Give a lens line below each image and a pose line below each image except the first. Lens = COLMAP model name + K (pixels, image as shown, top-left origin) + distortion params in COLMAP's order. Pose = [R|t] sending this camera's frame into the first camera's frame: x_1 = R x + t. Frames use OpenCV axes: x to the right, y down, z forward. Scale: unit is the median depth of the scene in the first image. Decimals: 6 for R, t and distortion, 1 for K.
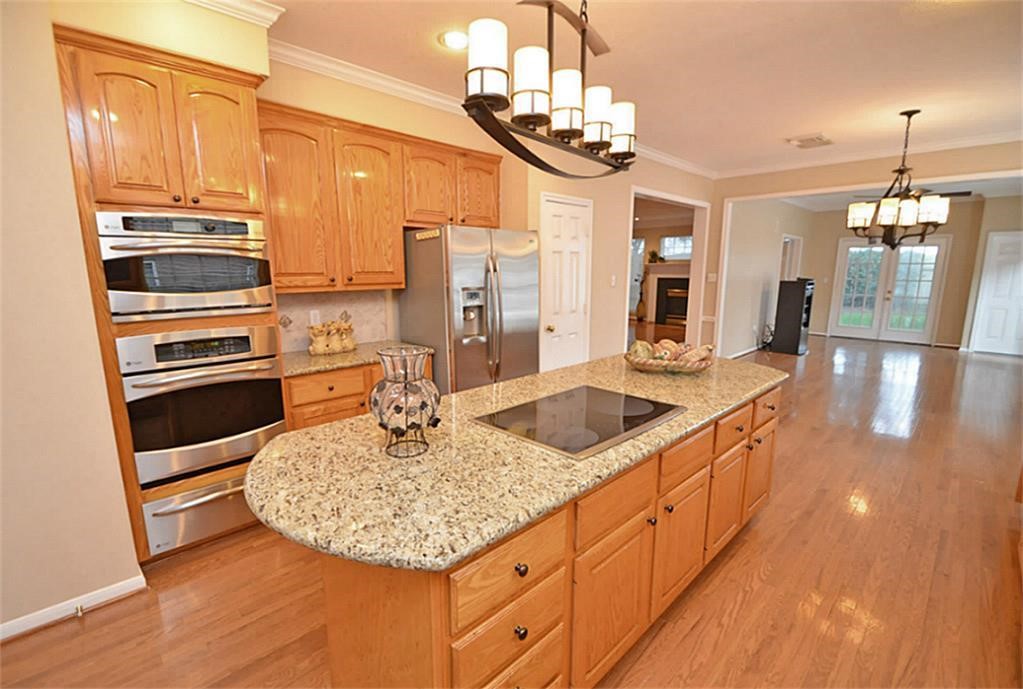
lens RADIAL K [[454.8, 0, 509.9], [0, 454.8, 347.4], [0, 0, 1]] dist [0.007392, -0.008752]
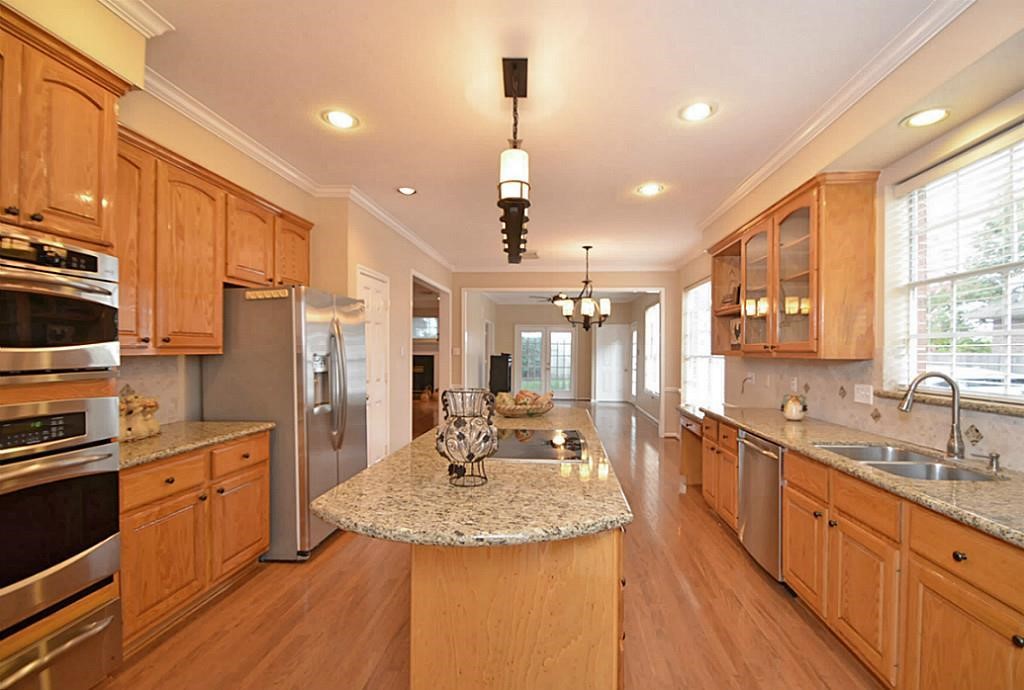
lens RADIAL K [[455.3, 0, 526.3], [0, 455.3, 347.4], [0, 0, 1]] dist [0.007392, -0.008752]
pose [[0.749523, 0.011864, 0.661872, -0.400932], [0.104888, 0.985081, -0.136435, 0.032821], [-0.653616, 0.171684, 0.737096, 0.019987]]
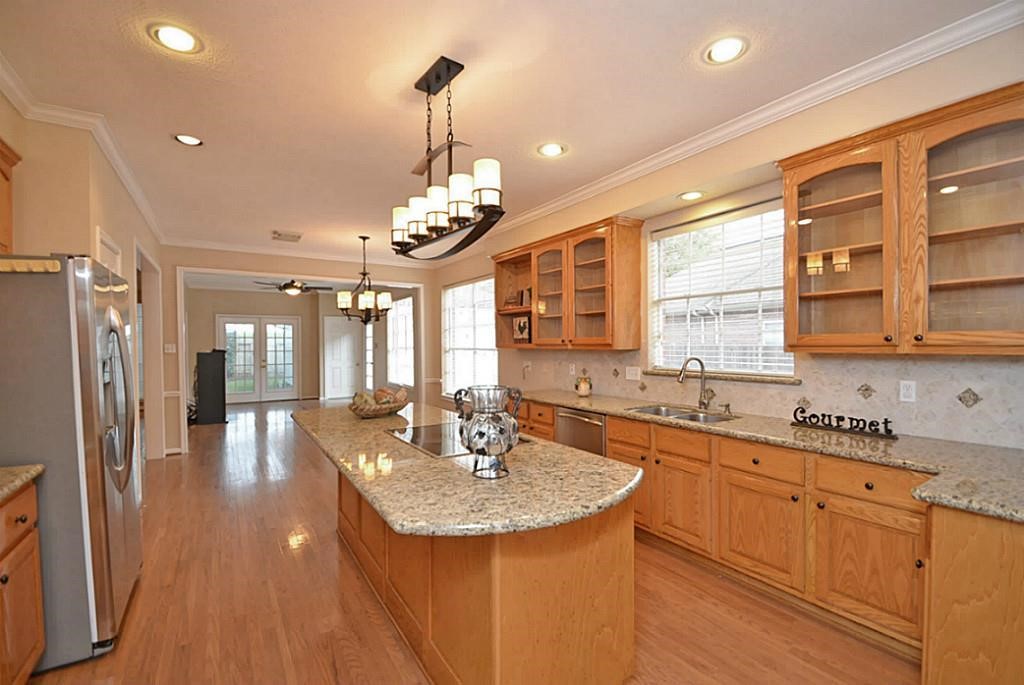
lens RADIAL K [[455.3, 0, 517.2], [0, 455.3, 345.3], [0, 0, 1]] dist [0.007392, -0.008752]
pose [[0.196998, -0.003742, 0.980397, -0.632228], [0.172607, 0.984505, -0.030926, -0.023522], [-0.965090, 0.175316, 0.194591, 0.307436]]
